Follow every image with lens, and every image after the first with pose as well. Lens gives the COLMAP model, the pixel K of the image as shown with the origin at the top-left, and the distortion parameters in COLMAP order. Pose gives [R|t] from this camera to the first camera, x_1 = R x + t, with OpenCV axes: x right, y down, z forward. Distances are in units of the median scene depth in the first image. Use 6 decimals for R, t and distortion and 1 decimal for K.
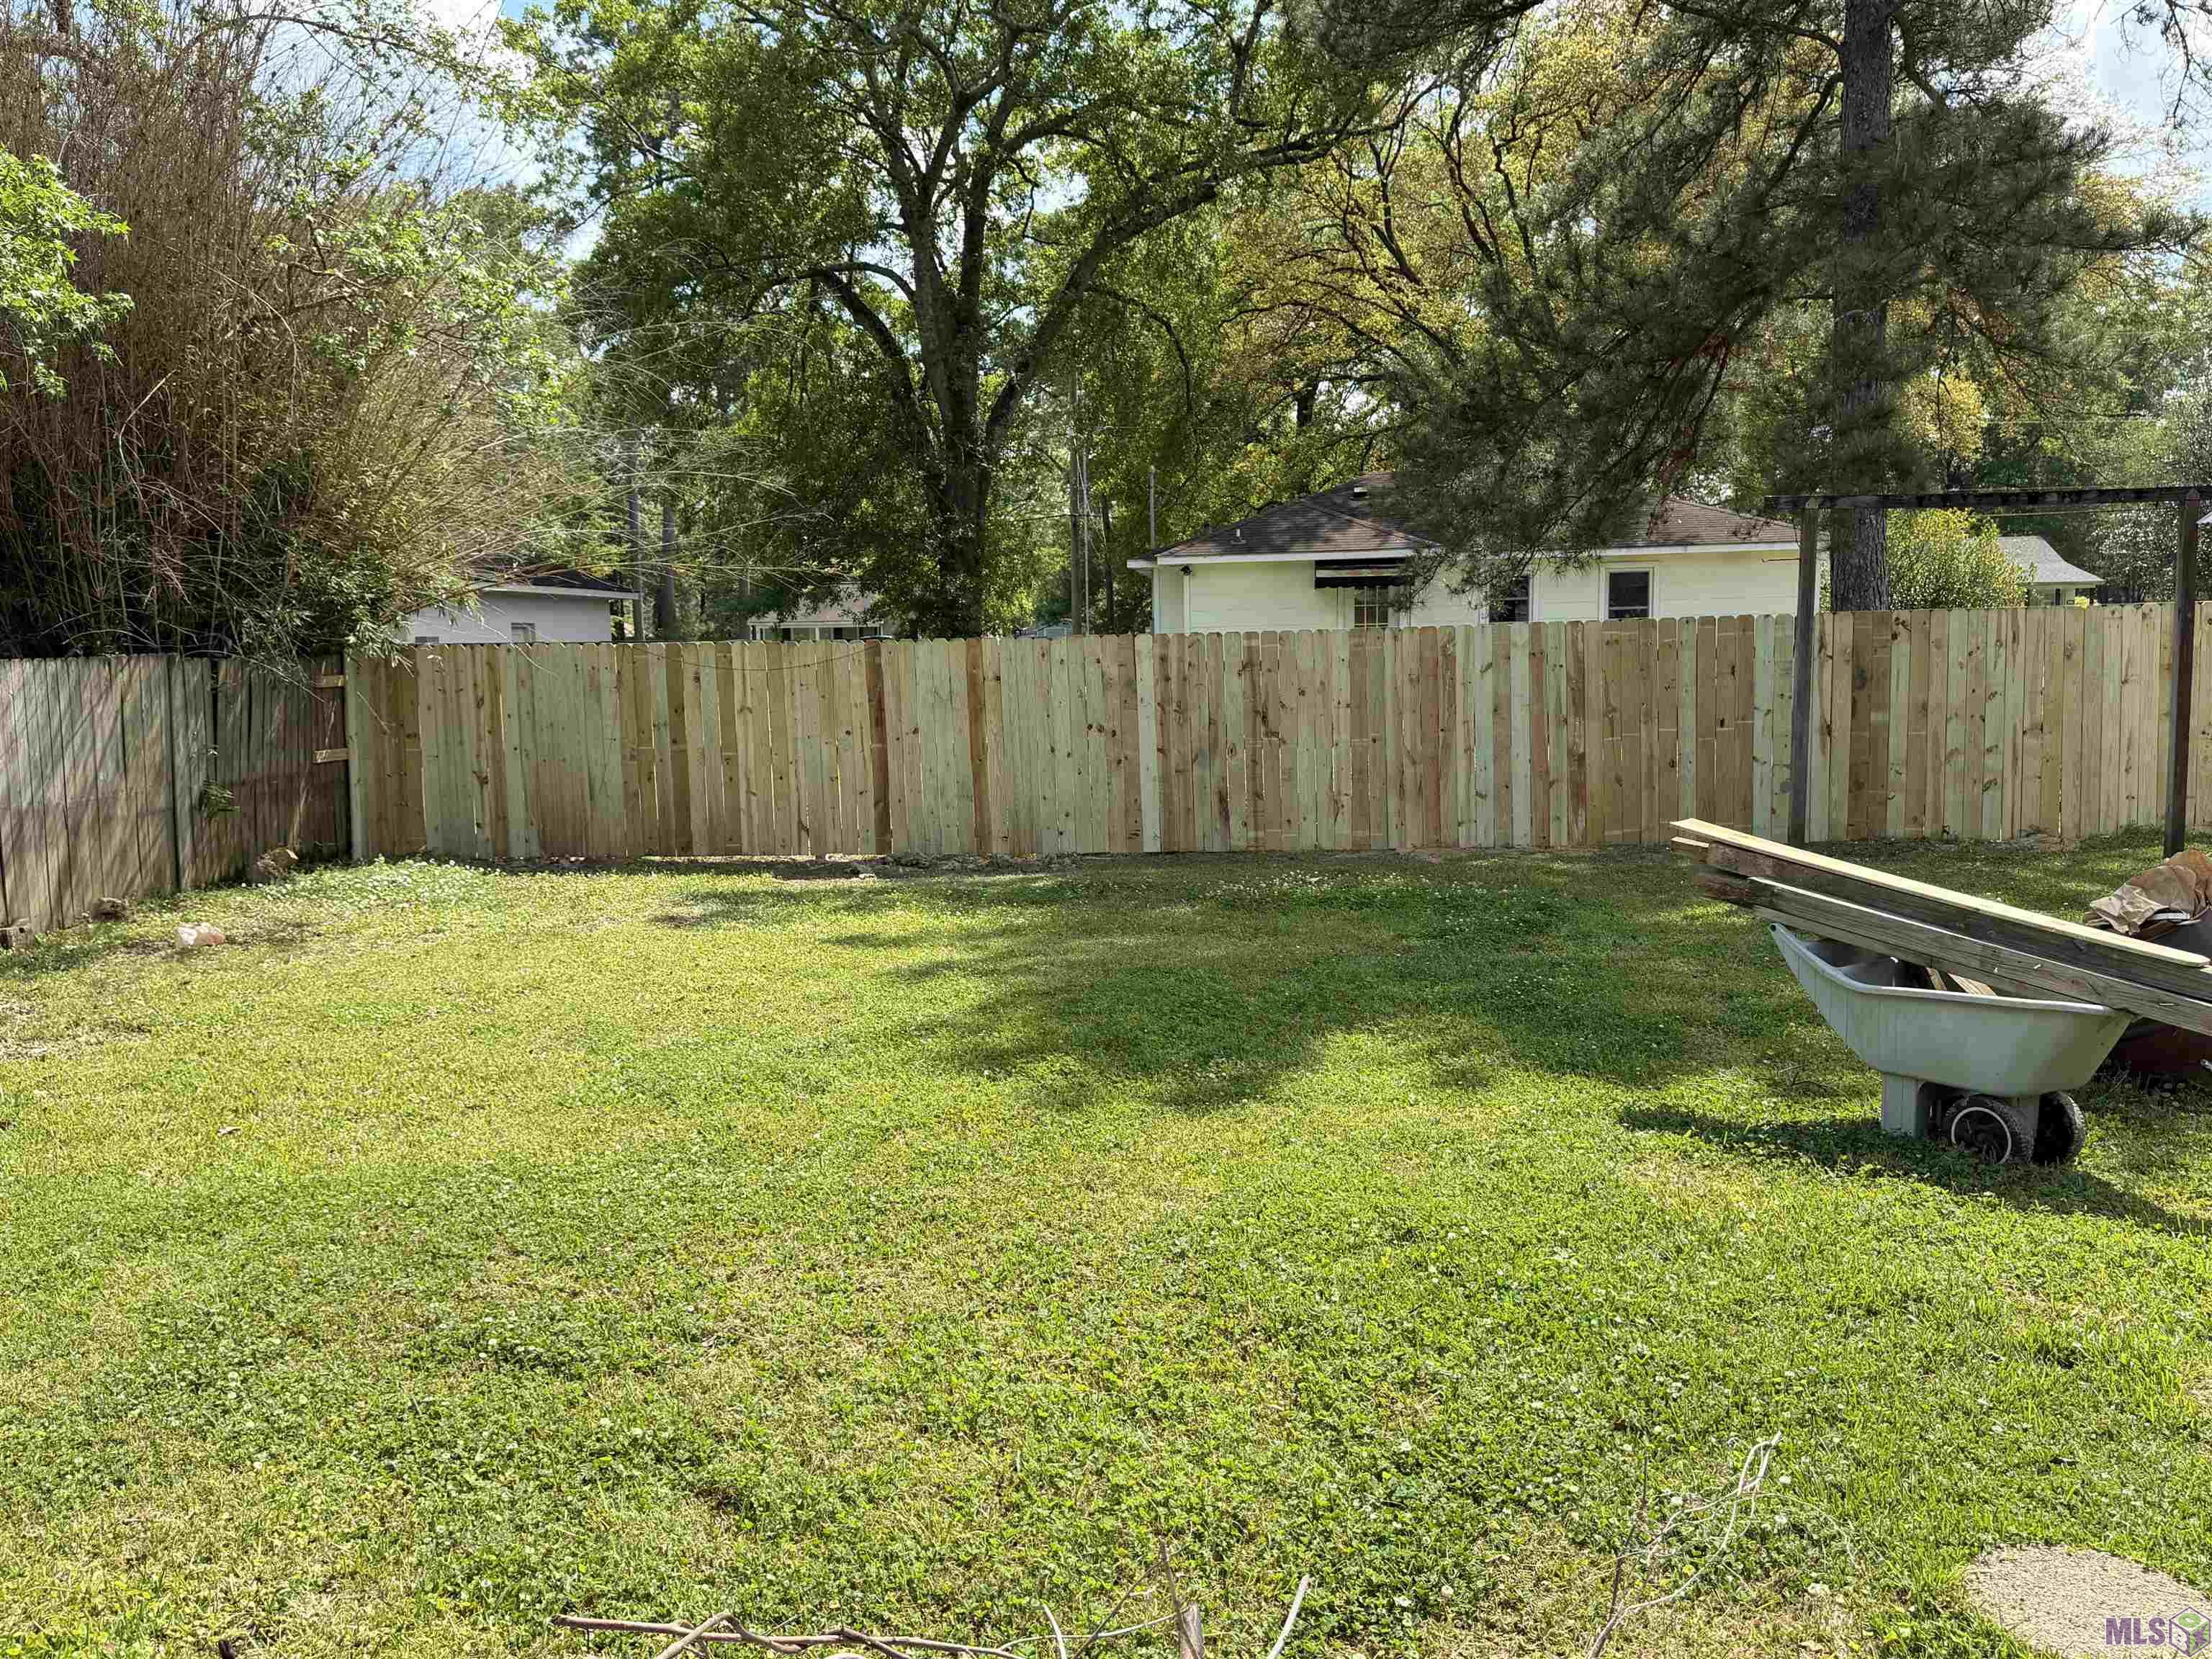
lens RADIAL K [[1733.9, 0, 1108.9], [0, 1733.9, 824.4], [0, 0, 1]] dist [0.057806, -0.091585]
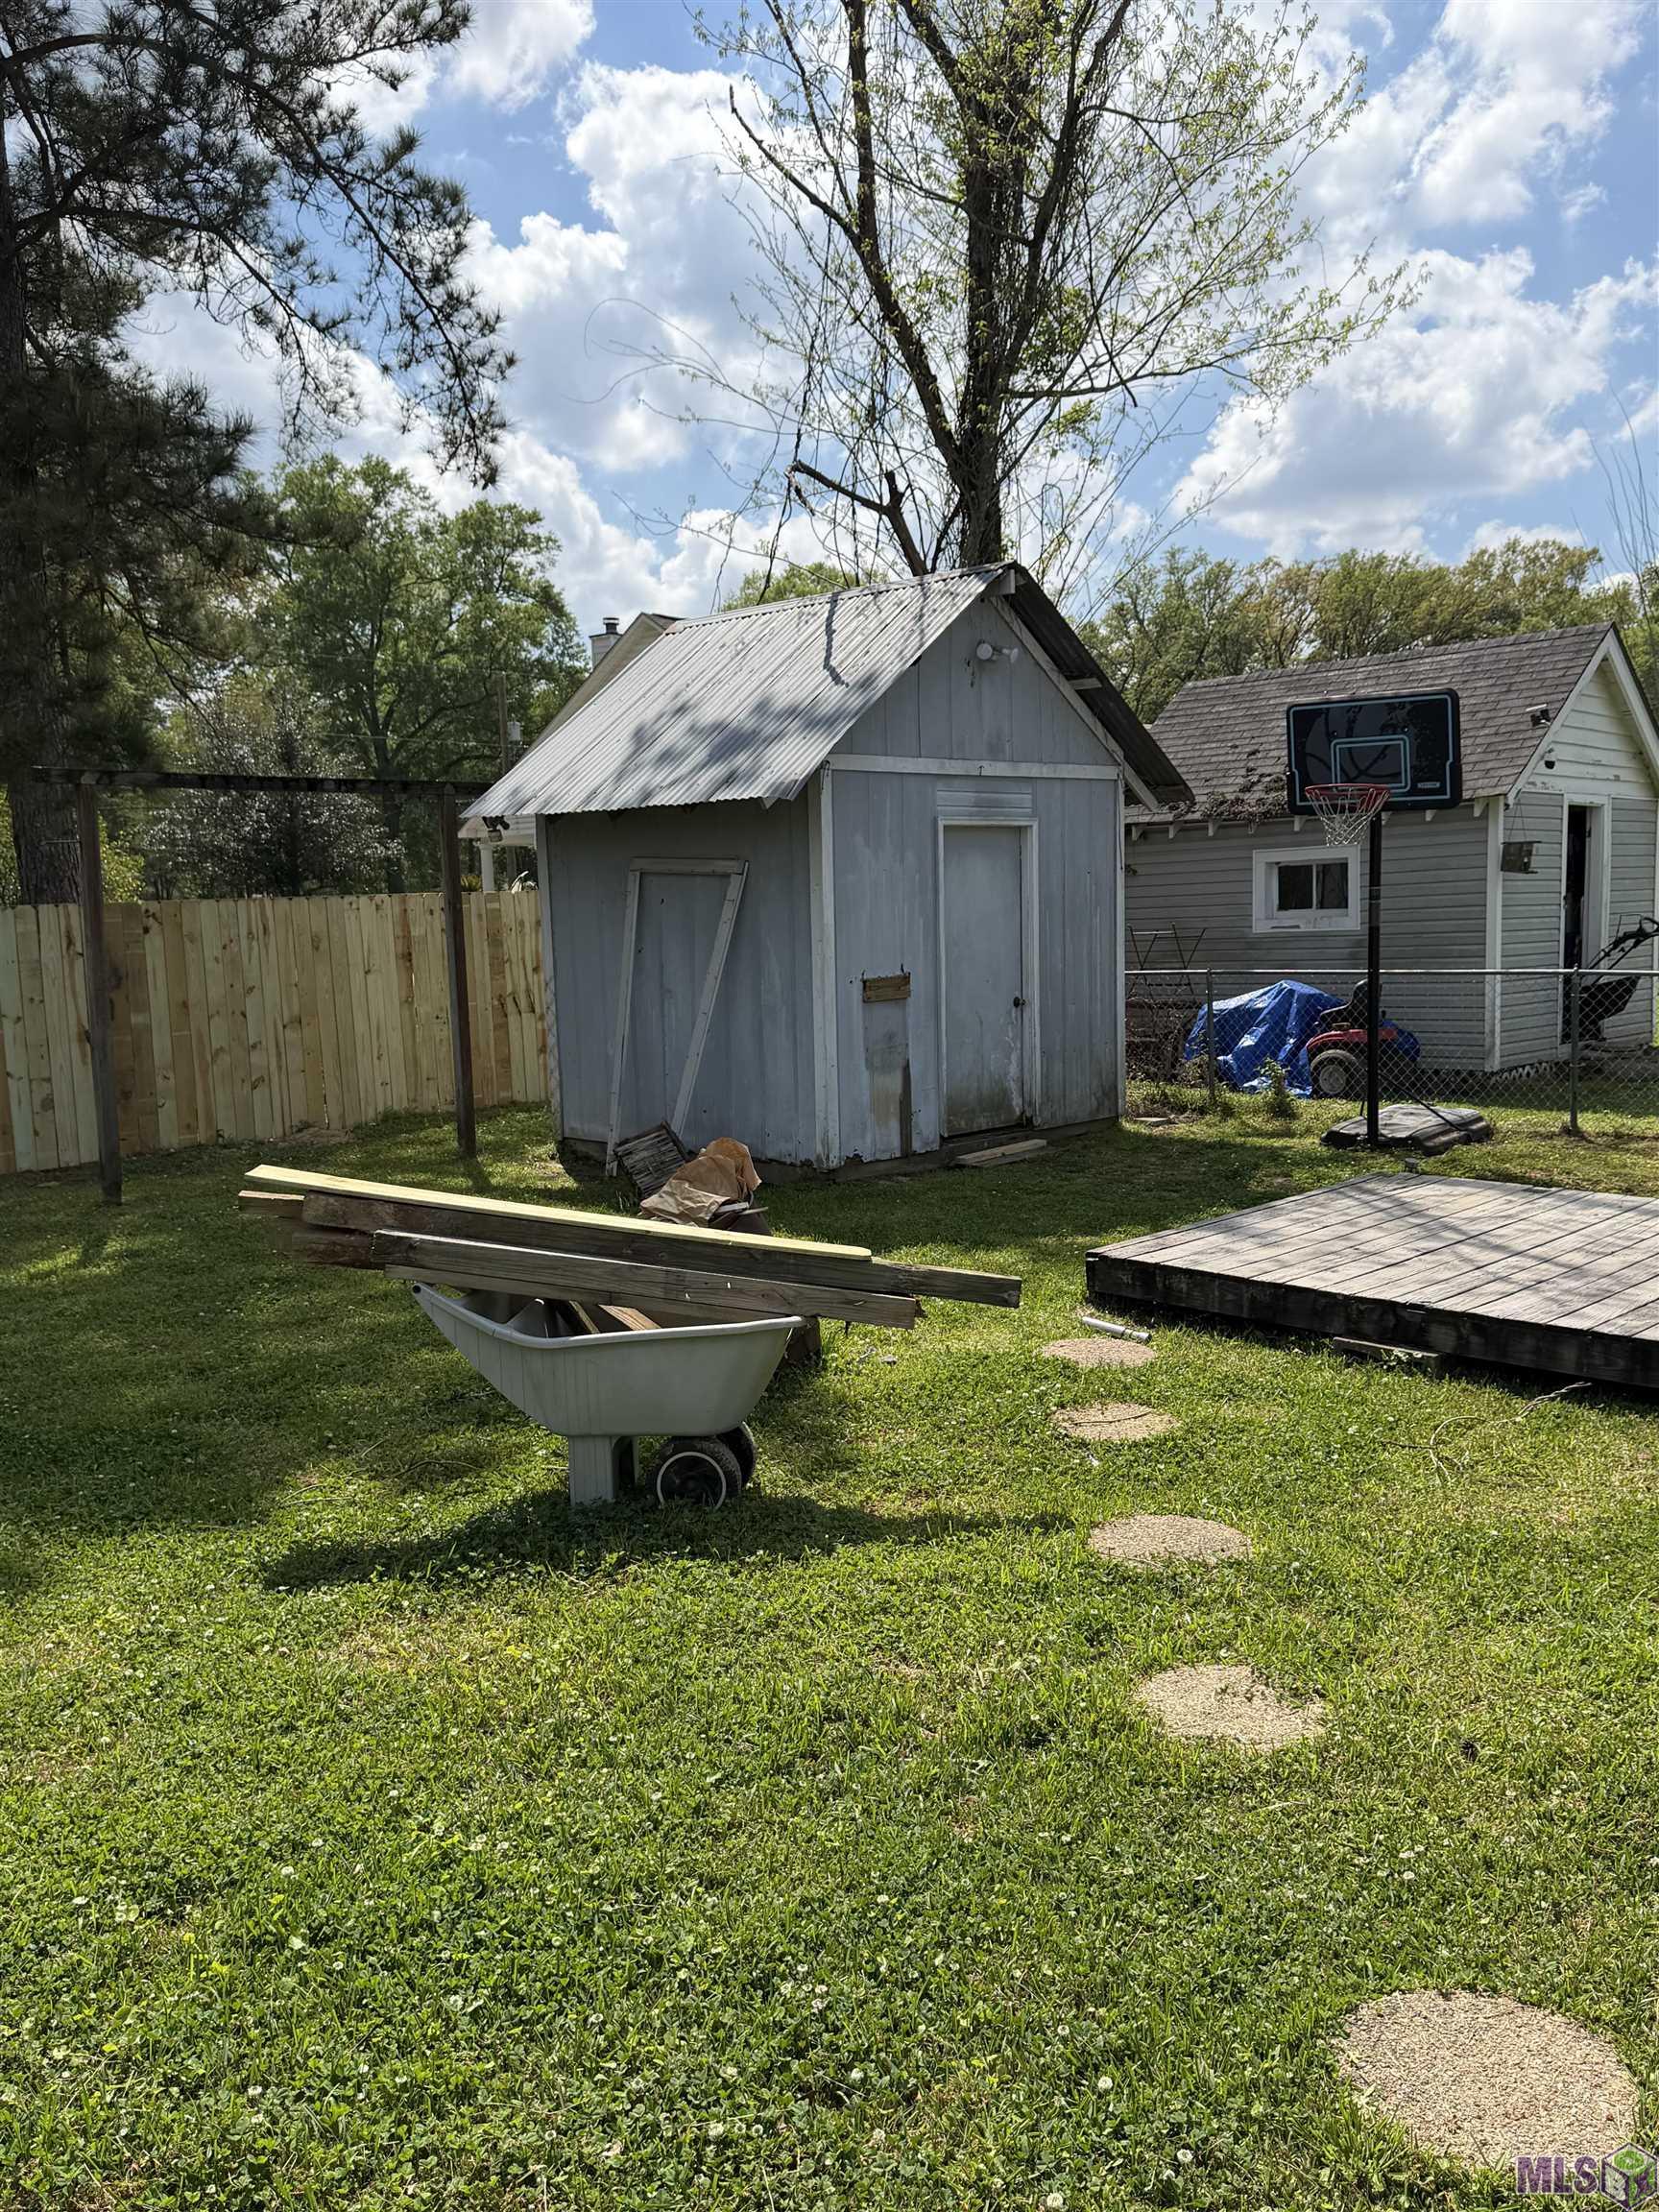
lens RADIAL K [[1733.9, 0, 837.1], [0, 1733.9, 1110.5], [0, 0, 1]] dist [0.057806, -0.091585]
pose [[0.615471, -0.093705, 0.782570, -0.117381], [0.097767, 0.994316, 0.042168, -0.036987], [-0.782073, 0.050556, 0.621133, 0.340824]]
